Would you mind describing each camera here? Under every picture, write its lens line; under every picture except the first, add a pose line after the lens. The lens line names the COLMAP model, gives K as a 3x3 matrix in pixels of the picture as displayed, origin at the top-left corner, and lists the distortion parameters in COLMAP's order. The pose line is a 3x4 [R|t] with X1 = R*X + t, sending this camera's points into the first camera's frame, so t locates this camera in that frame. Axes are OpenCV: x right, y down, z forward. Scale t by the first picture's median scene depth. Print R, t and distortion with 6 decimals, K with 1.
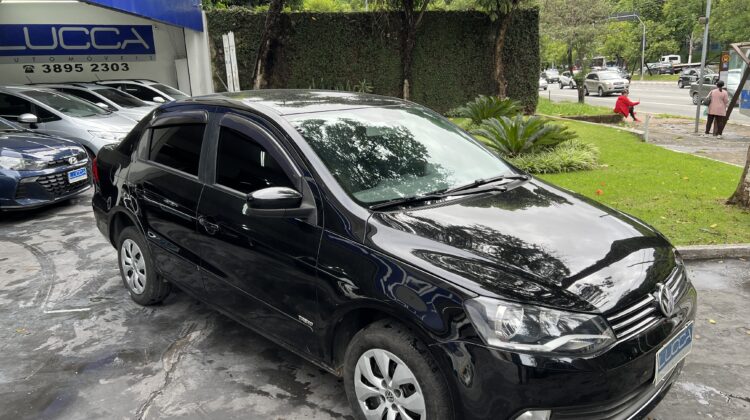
lens RADIAL K [[566.5, 0, 375.0], [0, 566.5, 210.0], [0, 0, 1]] dist [0.042582, -0.042785]
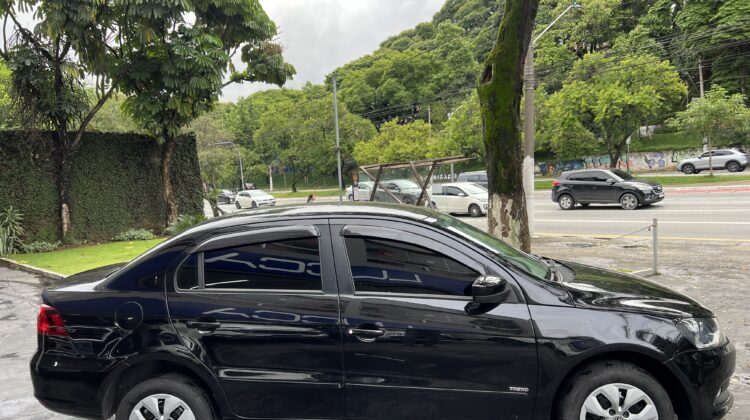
lens RADIAL K [[566.5, 0, 375.0], [0, 566.5, 210.0], [0, 0, 1]] dist [0.042582, -0.042785]
pose [[0.765778, -0.051026, 0.641077, -0.146231], [0.182856, 0.972979, -0.140982, -0.006625], [-0.616561, 0.225185, 0.754416, 0.031174]]
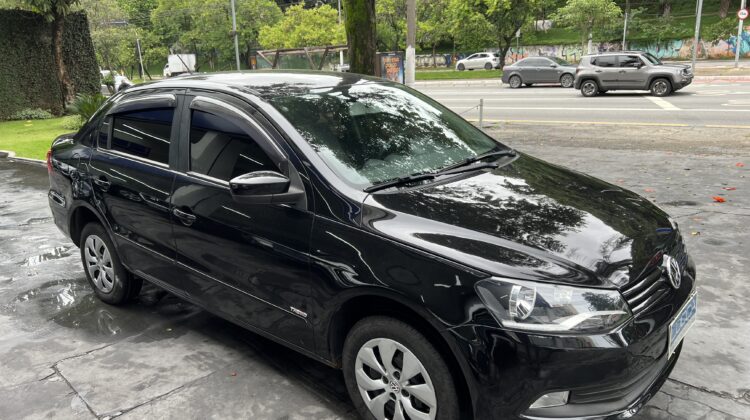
lens RADIAL K [[574.5, 0, 375.0], [0, 574.5, 210.0], [0, 0, 1]] dist [0.003732, 0.006589]
pose [[0.665844, -0.178776, 0.724356, -0.194332], [0.186845, 0.979886, 0.070090, 0.025689], [-0.722316, 0.088674, 0.685854, -0.072239]]
